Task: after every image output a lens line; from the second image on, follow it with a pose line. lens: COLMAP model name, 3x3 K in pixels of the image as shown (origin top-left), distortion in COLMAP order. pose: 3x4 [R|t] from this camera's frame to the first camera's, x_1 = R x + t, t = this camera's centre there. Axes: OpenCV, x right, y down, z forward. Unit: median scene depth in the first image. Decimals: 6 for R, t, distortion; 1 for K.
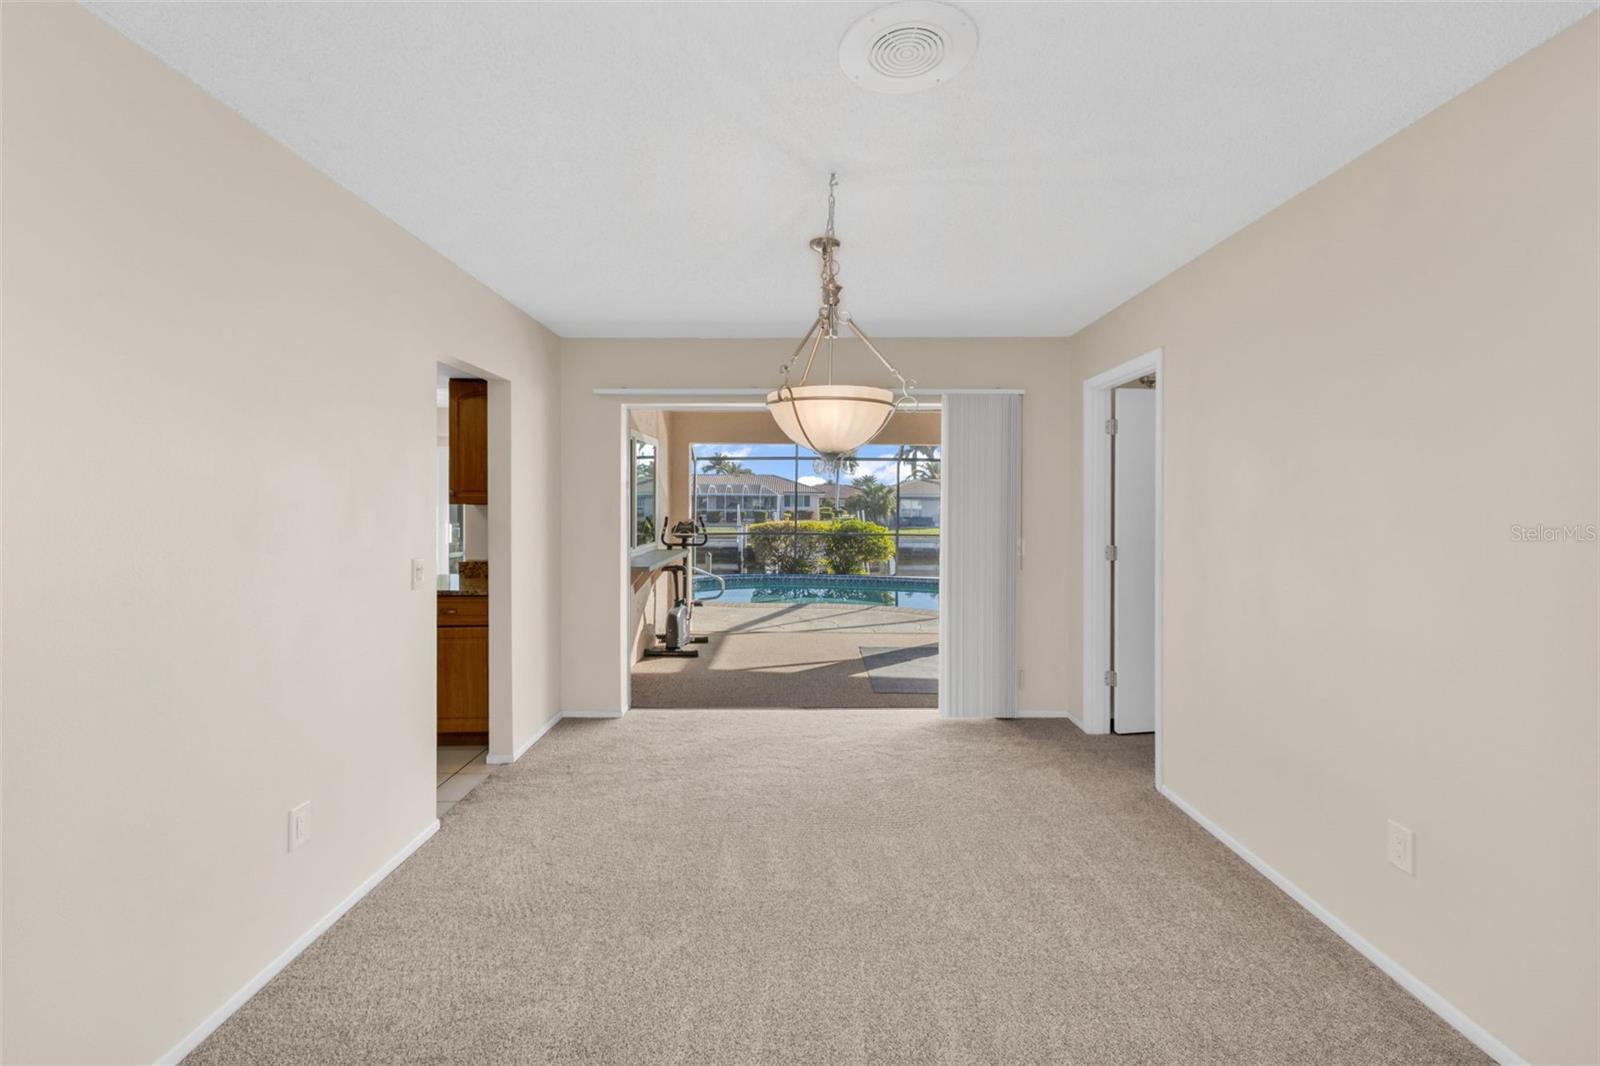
lens RADIAL K [[695.4, 0, 803.8], [0, 695.4, 521.1], [0, 0, 1]] dist [0.005730, -0.000194]
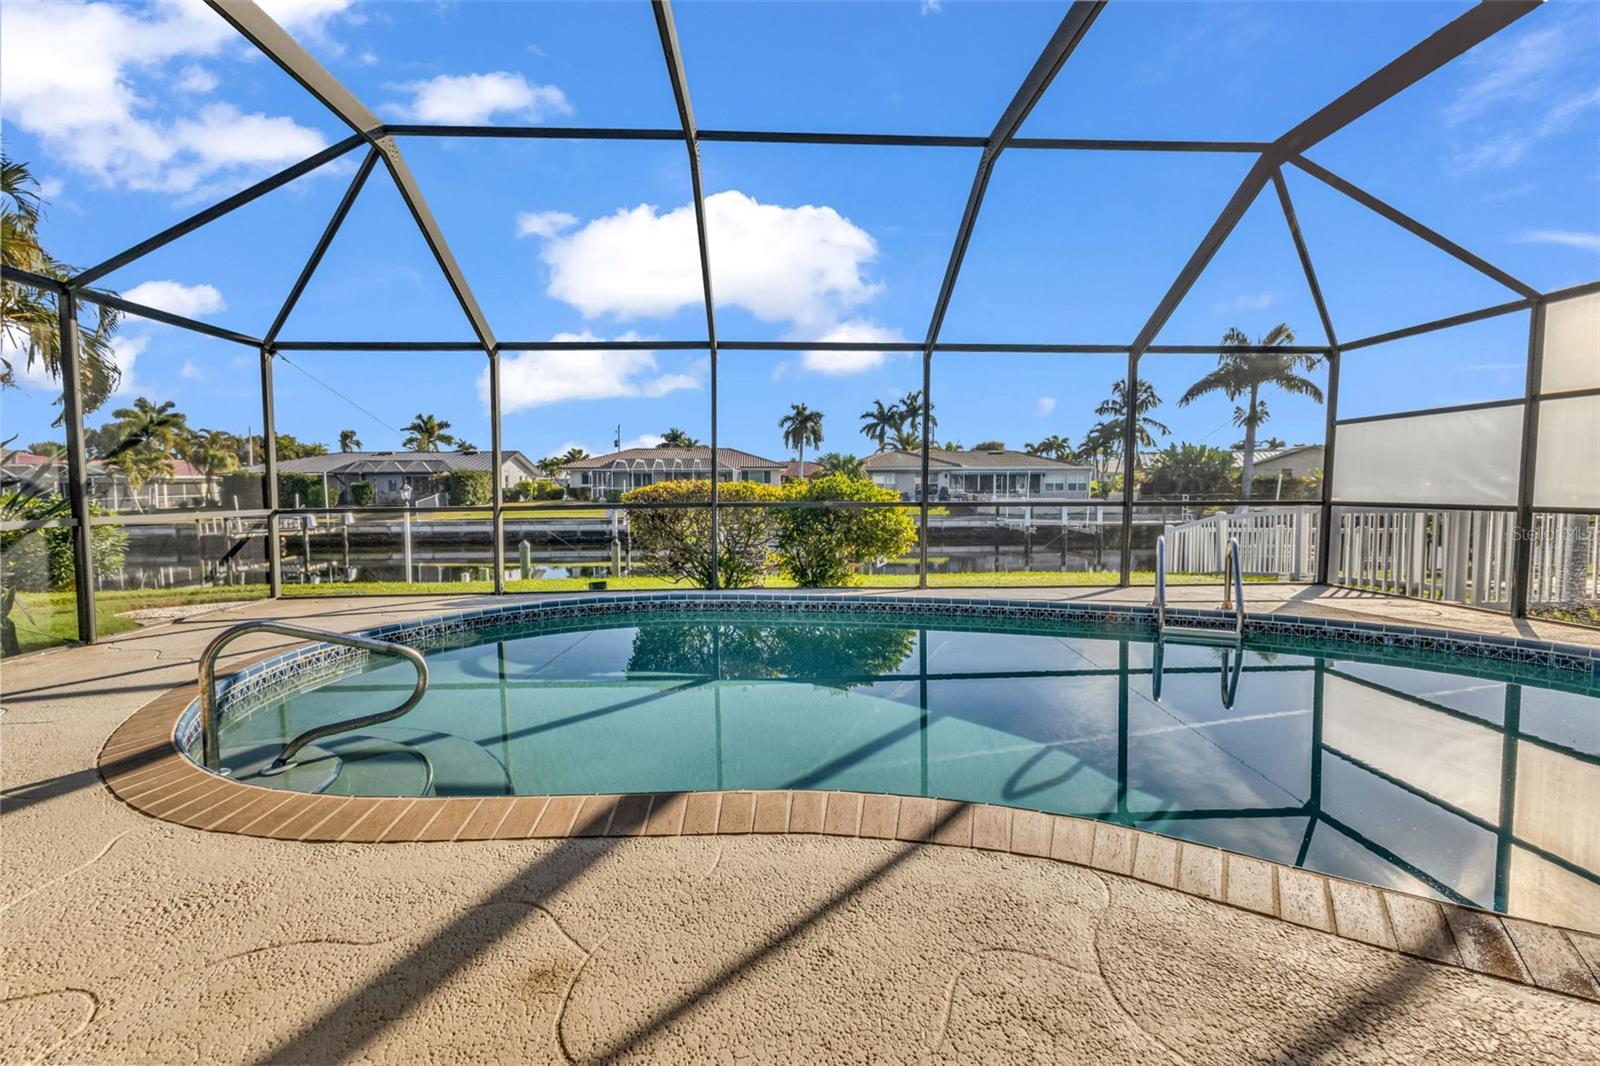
lens RADIAL K [[695.4, 0, 803.8], [0, 695.4, 521.1], [0, 0, 1]] dist [0.005730, -0.000194]
pose [[0.998586, -0.012403, 0.051695, 0.024088], [0.010915, 0.999520, 0.028979, 0.015569], [-0.052030, -0.028373, 0.998242, 0.497798]]
